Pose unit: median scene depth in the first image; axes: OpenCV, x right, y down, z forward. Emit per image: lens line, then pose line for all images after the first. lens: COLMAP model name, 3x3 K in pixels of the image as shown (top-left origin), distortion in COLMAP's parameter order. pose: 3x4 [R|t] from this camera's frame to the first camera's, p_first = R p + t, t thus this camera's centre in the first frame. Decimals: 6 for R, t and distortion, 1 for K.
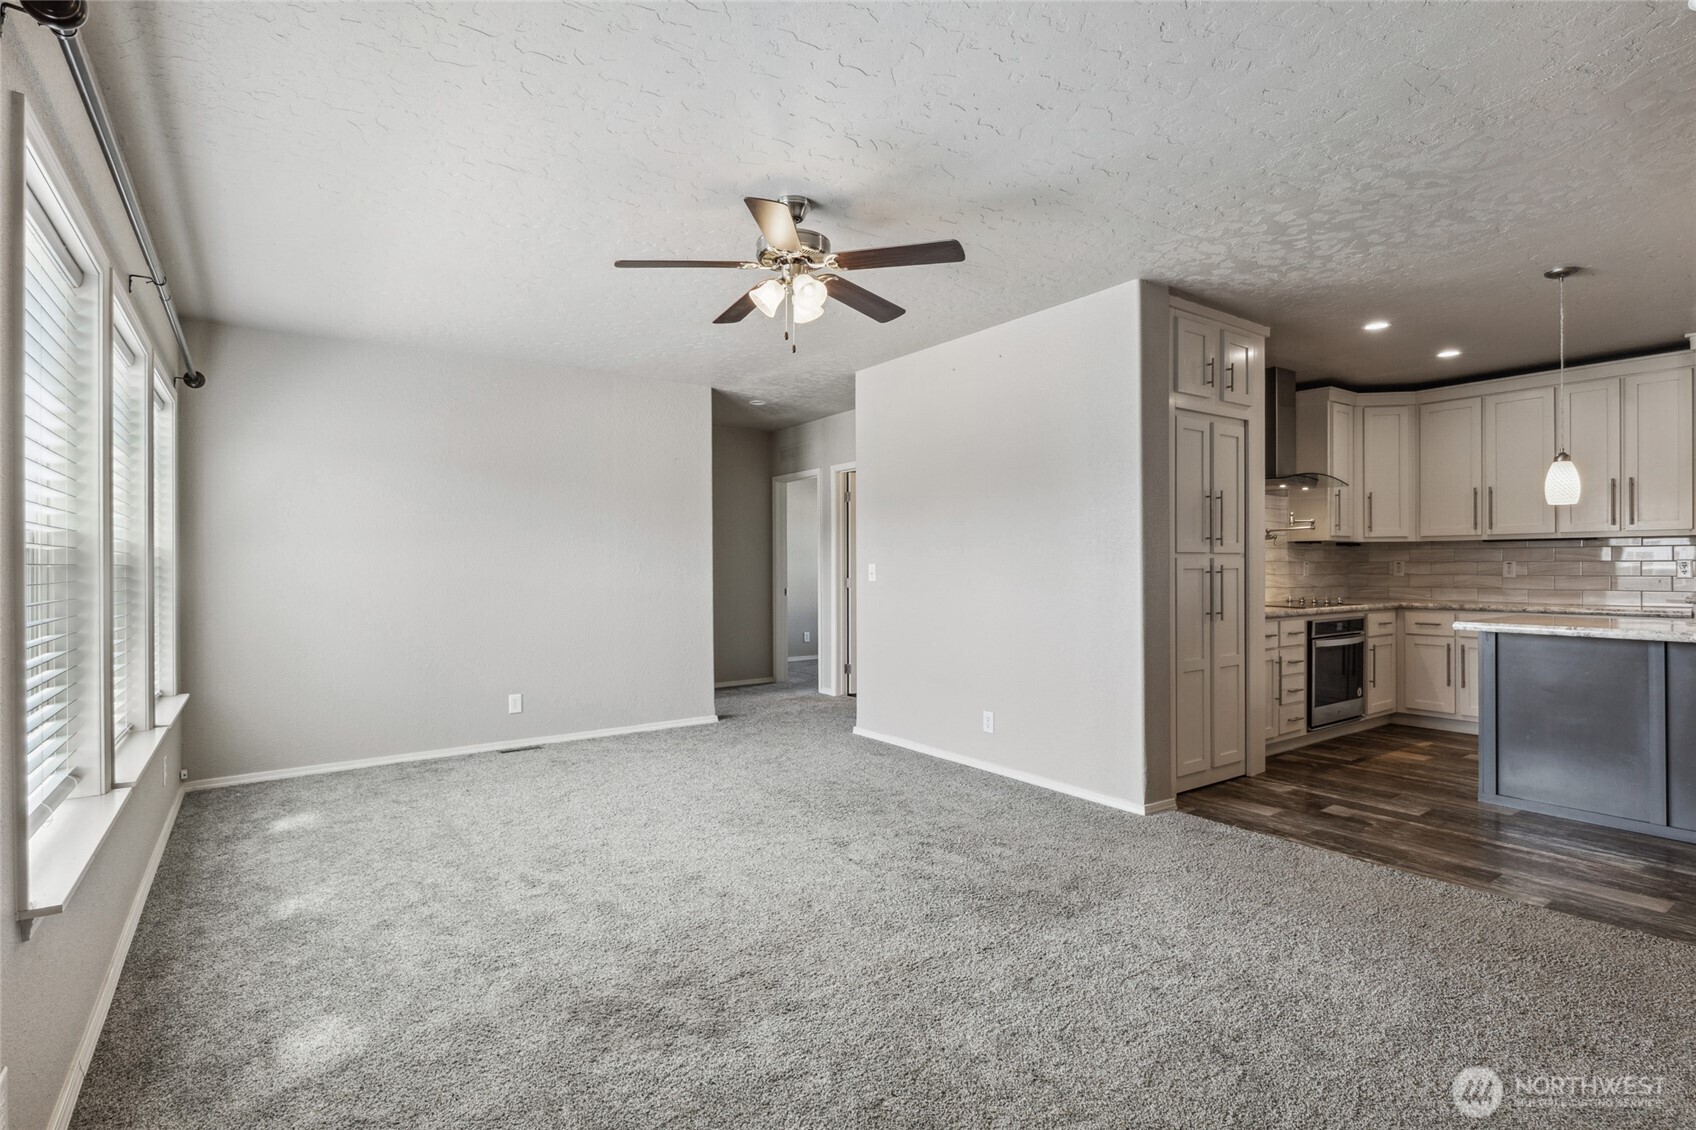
lens RADIAL K [[807.7, 0, 845.8], [0, 807.7, 567.5], [0, 0, 1]] dist [0.000458, 0.000150]
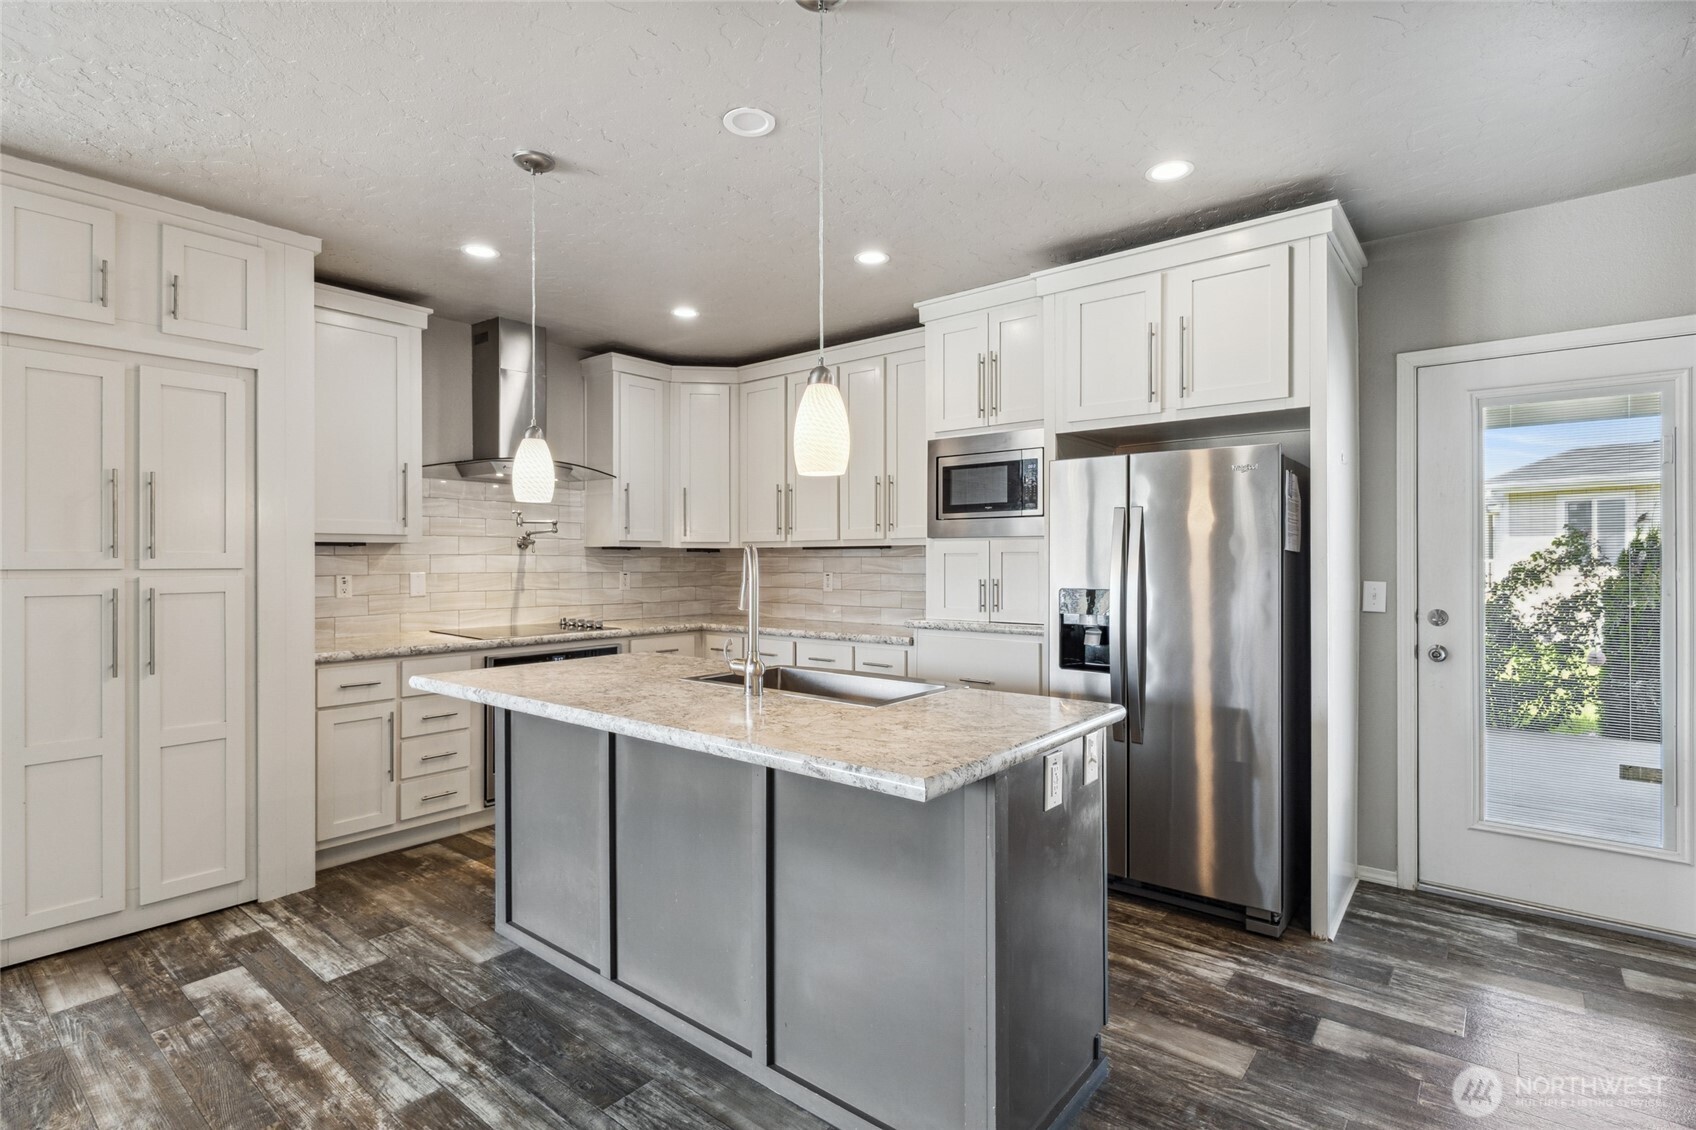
lens RADIAL K [[807.7, 0, 849.7], [0, 807.7, 558.6], [0, 0, 1]] dist [0.000458, 0.000150]
pose [[0.963404, 0.002280, 0.268046, 0.826550], [-0.000862, 0.999985, -0.005410, -0.023832], [-0.268054, 0.004981, 0.963391, 0.234835]]
